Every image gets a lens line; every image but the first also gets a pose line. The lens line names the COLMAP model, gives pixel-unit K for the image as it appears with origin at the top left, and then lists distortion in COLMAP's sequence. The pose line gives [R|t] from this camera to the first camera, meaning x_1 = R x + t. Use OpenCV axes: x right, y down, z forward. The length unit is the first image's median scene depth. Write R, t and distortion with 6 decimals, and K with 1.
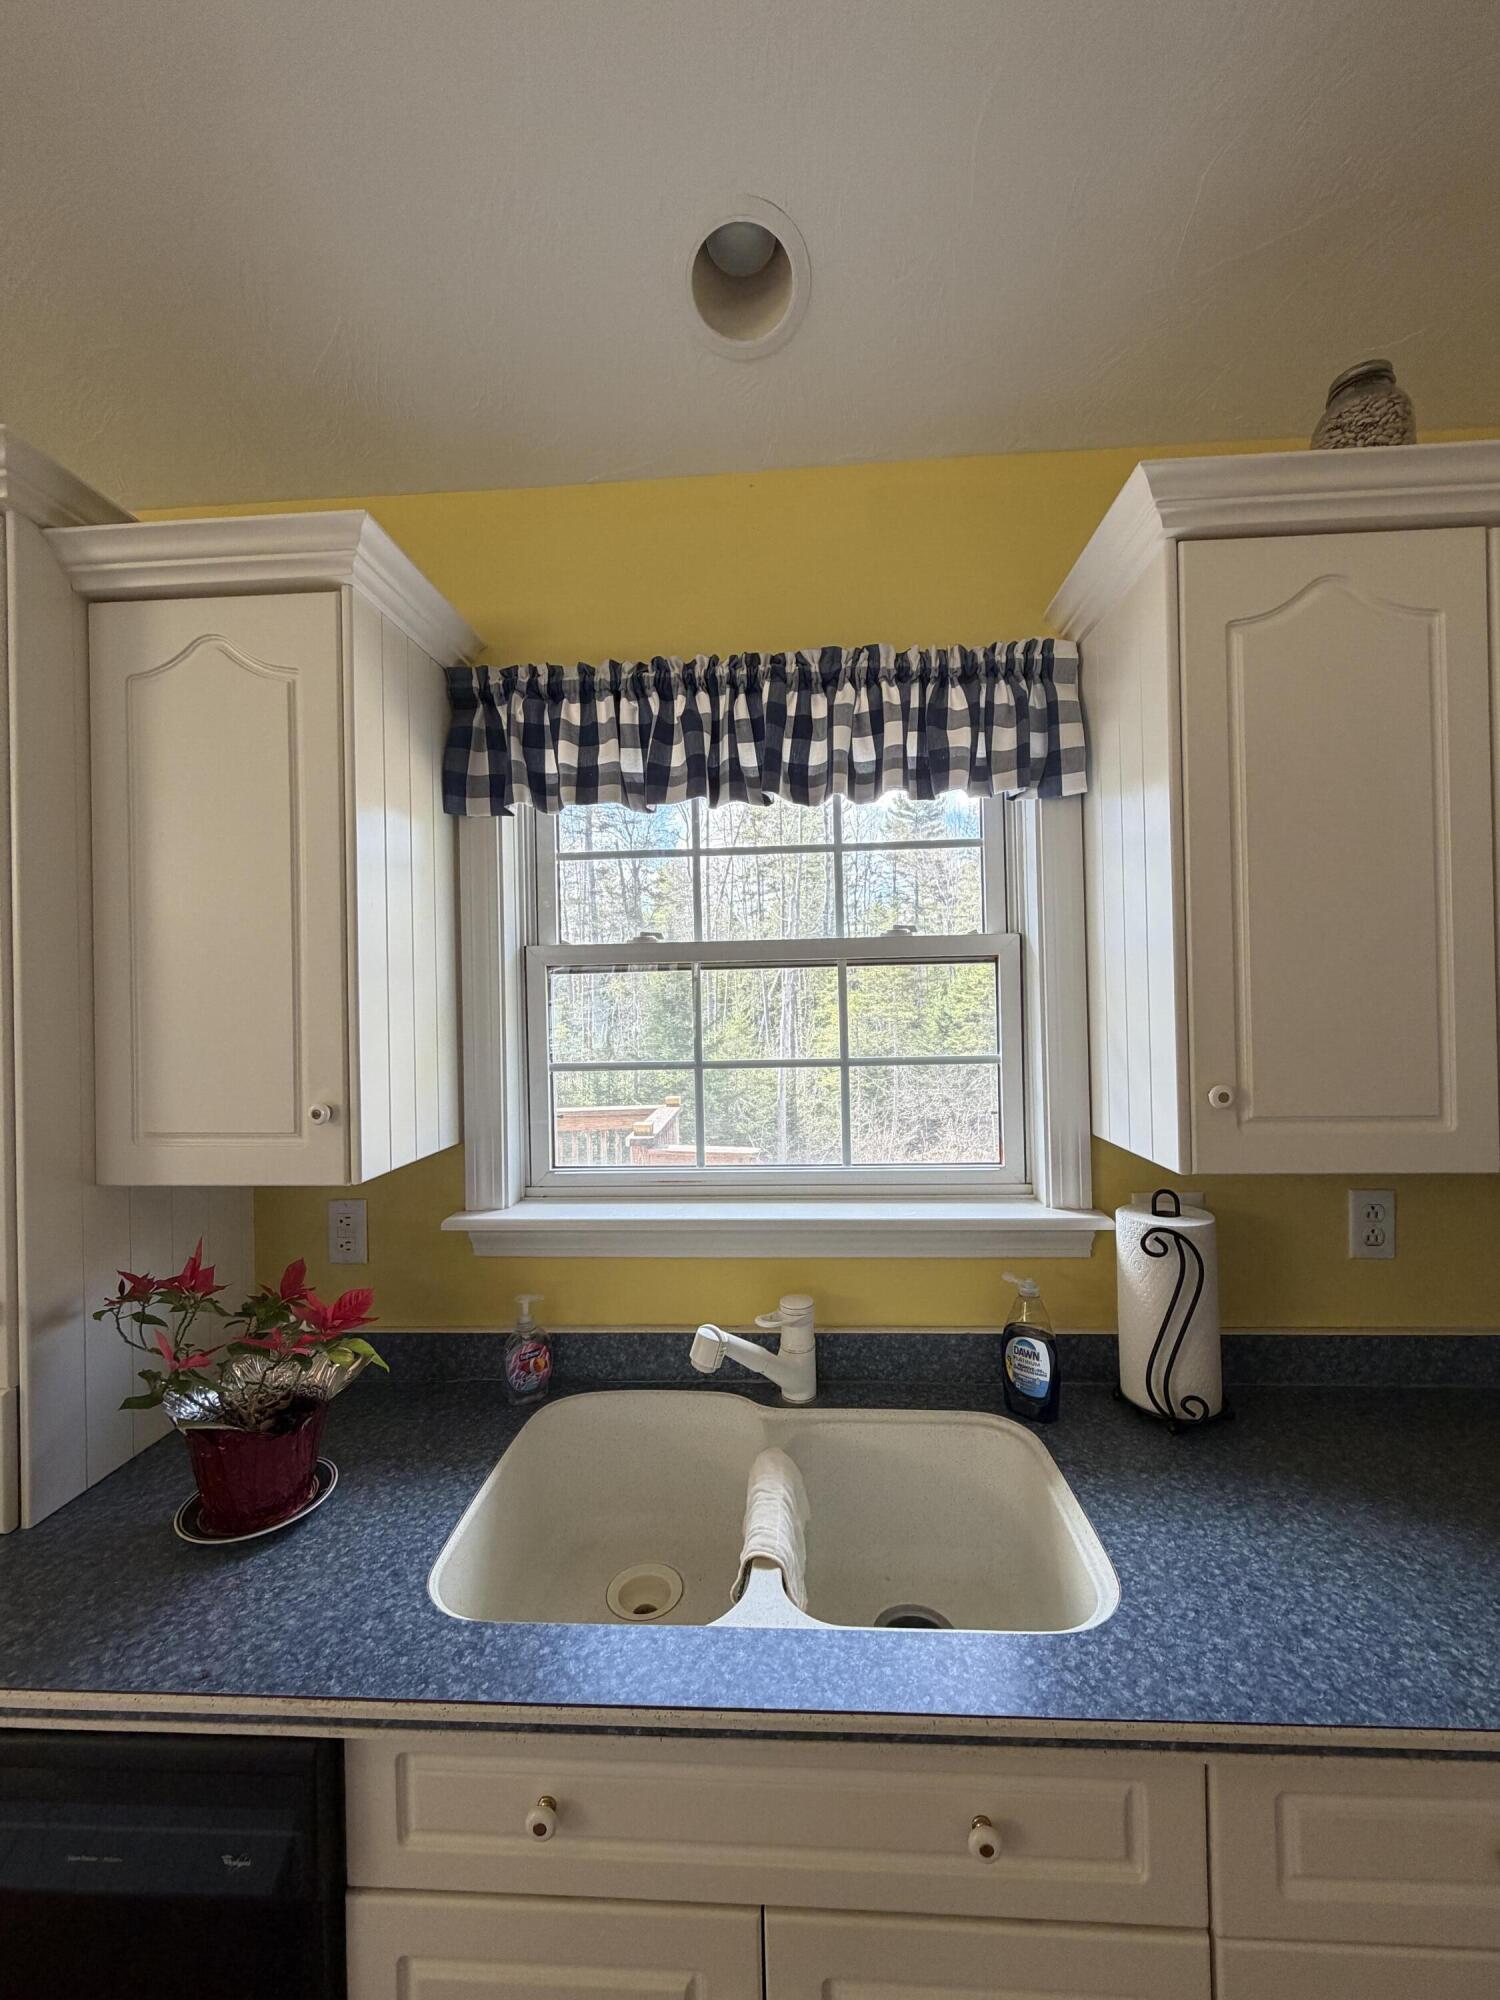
lens RADIAL K [[797.0, 0, 752.8], [0, 797.0, 996.0], [0, 0, 1]] dist [0.000268, 0.000491]
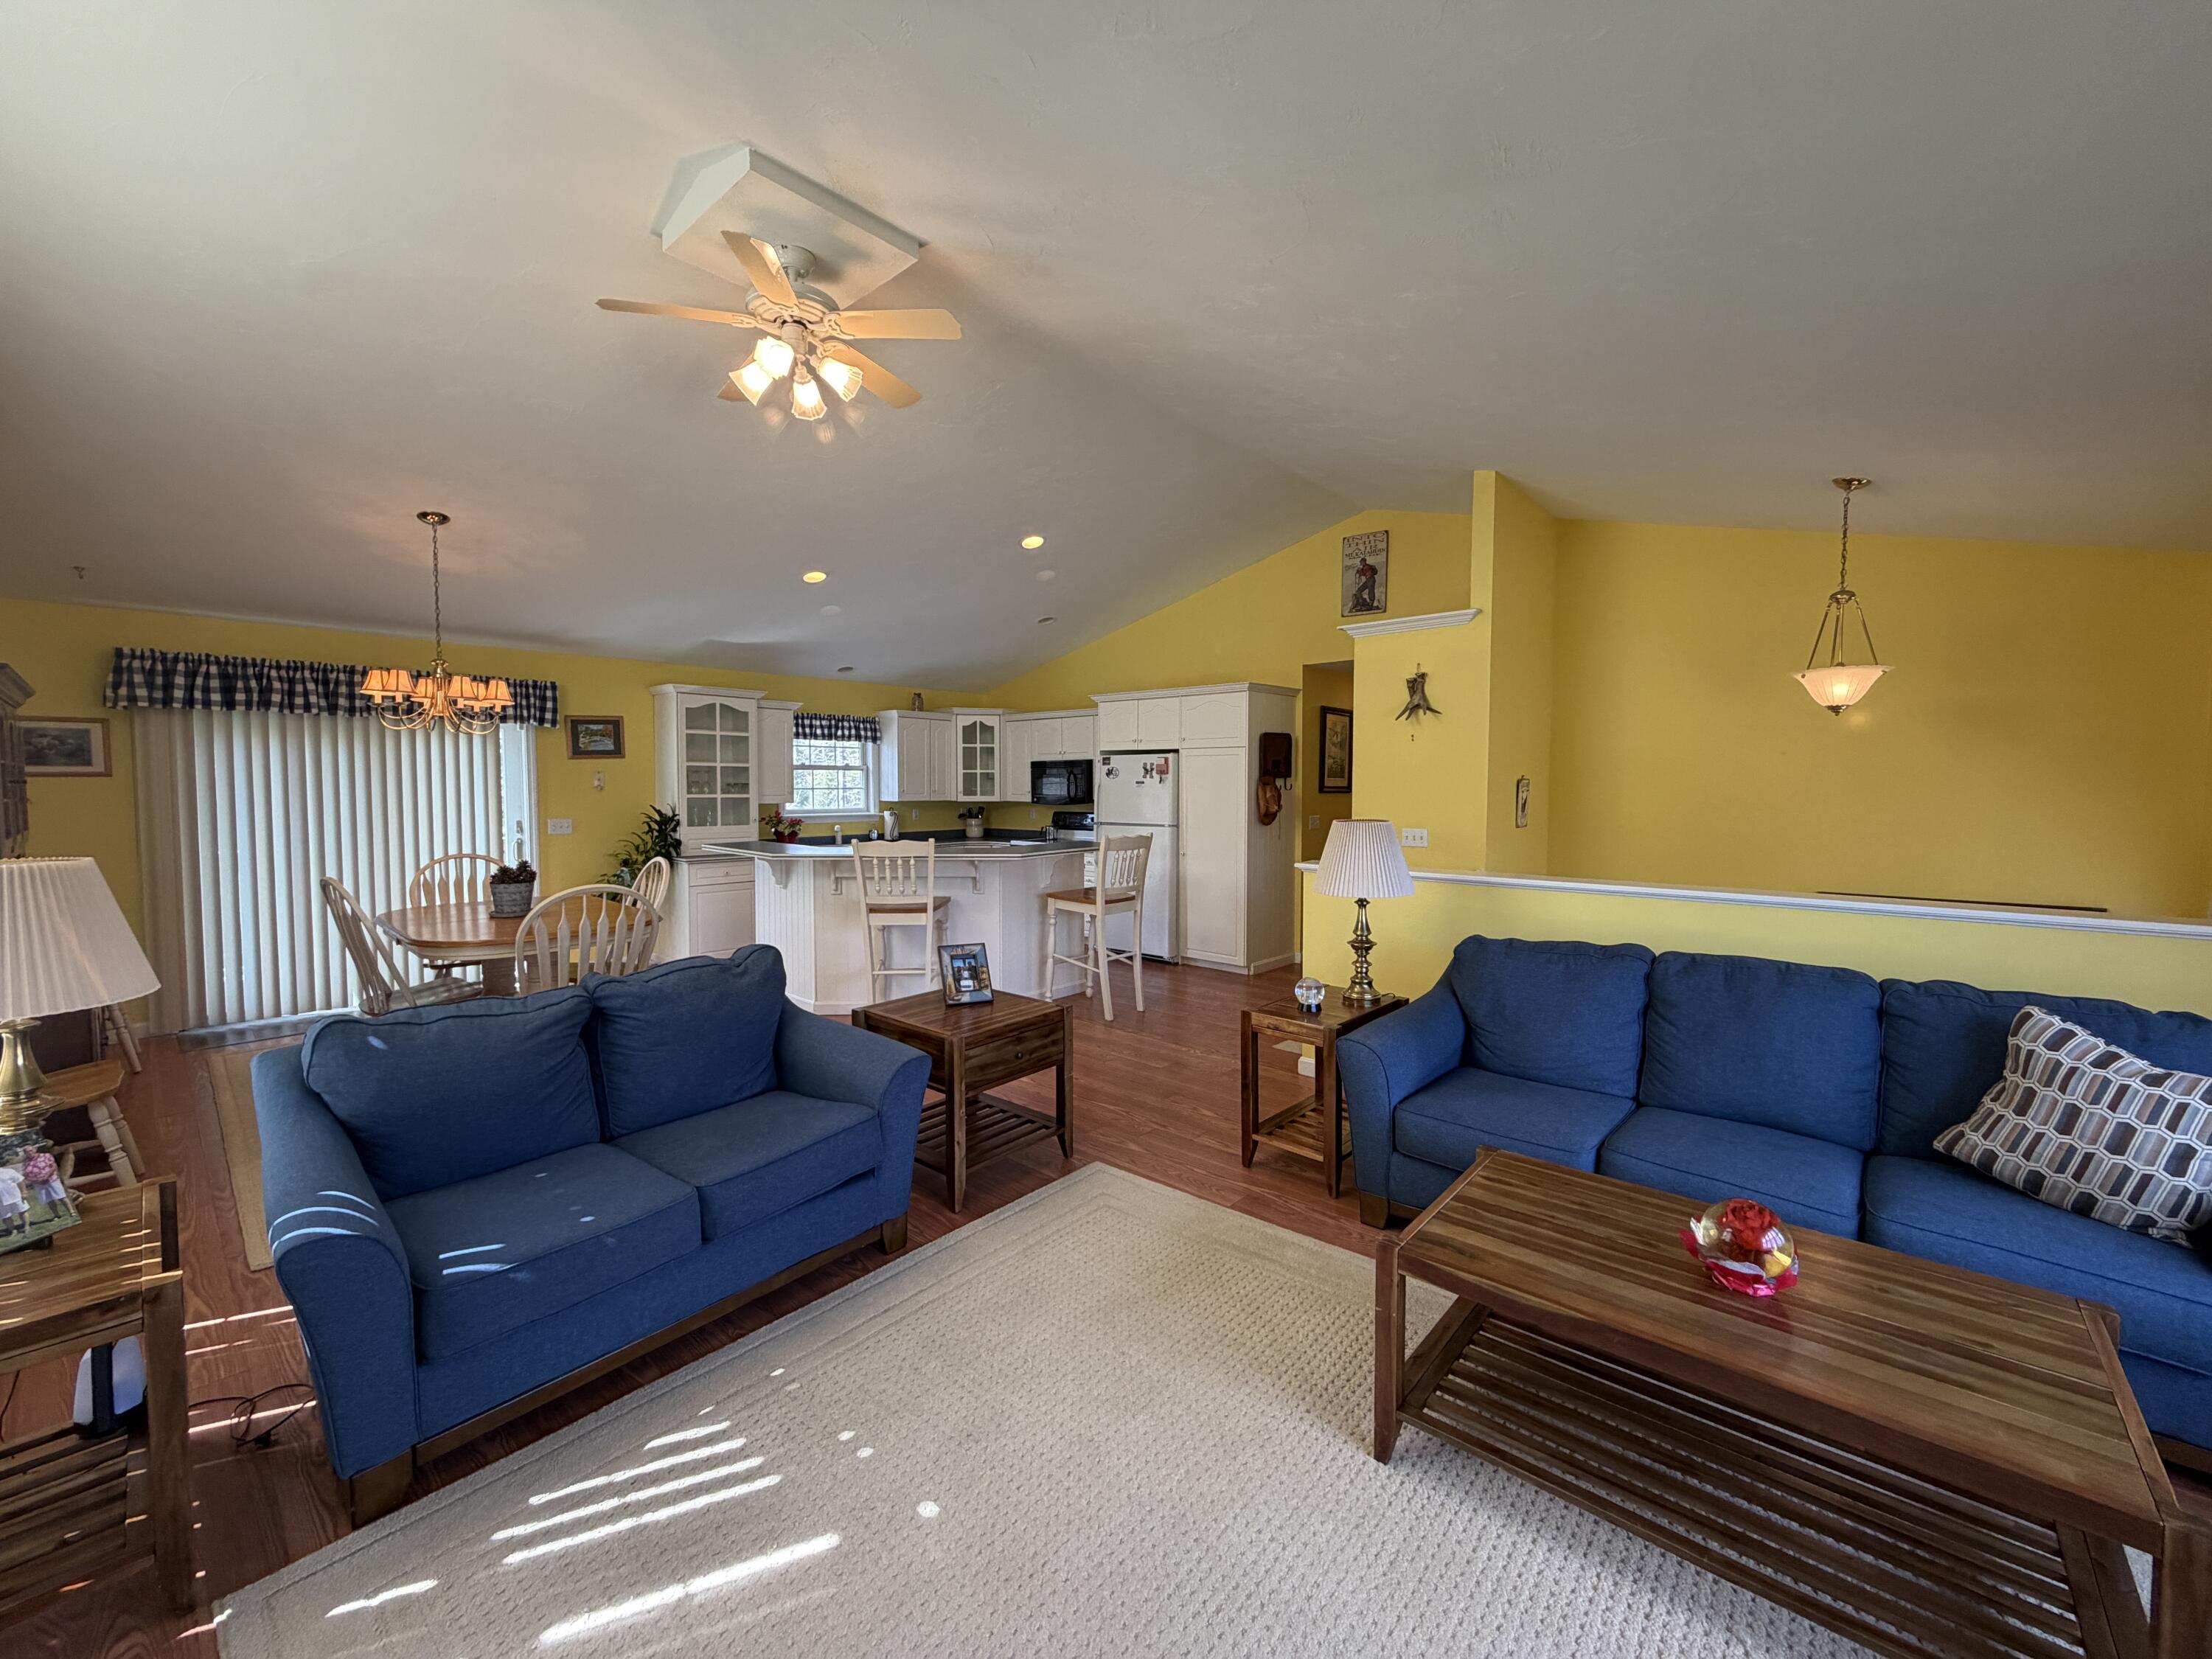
lens RADIAL K [[881.5, 0, 1101.5], [0, 881.5, 826.3], [0, 0, 1]] dist [0.000268, 0.000491]
pose [[0.618097, -0.013837, 0.785980, -3.724729], [-0.022161, 0.999141, 0.035017, 0.098406], [-0.785790, -0.039062, 0.617259, -4.372274]]
